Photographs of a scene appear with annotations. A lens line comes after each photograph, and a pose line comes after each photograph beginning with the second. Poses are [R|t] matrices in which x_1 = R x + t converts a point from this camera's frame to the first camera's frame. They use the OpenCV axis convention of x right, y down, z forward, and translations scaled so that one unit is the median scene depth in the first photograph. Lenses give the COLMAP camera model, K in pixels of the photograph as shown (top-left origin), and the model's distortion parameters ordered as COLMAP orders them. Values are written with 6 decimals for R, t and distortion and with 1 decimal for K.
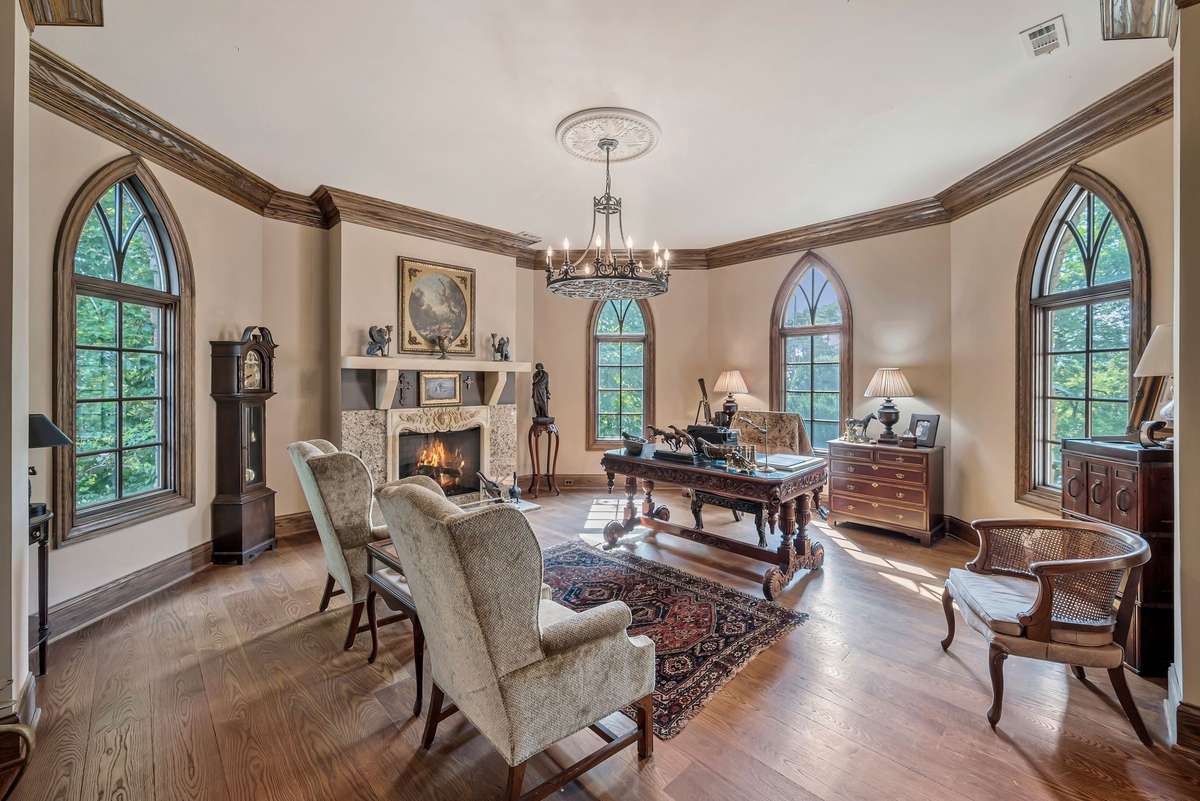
lens RADIAL K [[483.4, 0, 600.9], [0, 483.4, 381.5], [0, 0, 1]] dist [-0.000162, -0.000639]
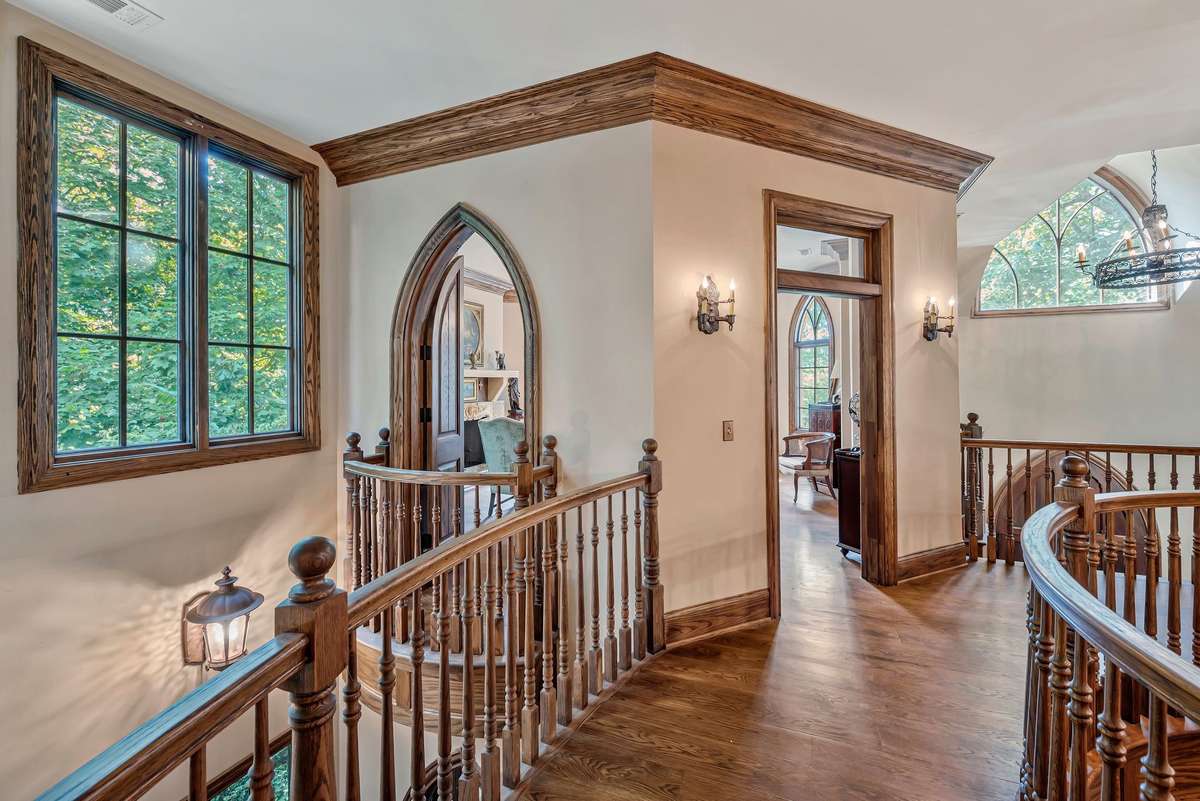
lens RADIAL K [[483.4, 0, 608.9], [0, 483.4, 379.5], [0, 0, 1]] dist [-0.000162, -0.000639]
pose [[0.918691, -0.009901, 0.394852, -0.771045], [0.011518, 0.999932, -0.001726, -0.012702], [-0.394808, 0.006133, 0.918743, -0.697388]]
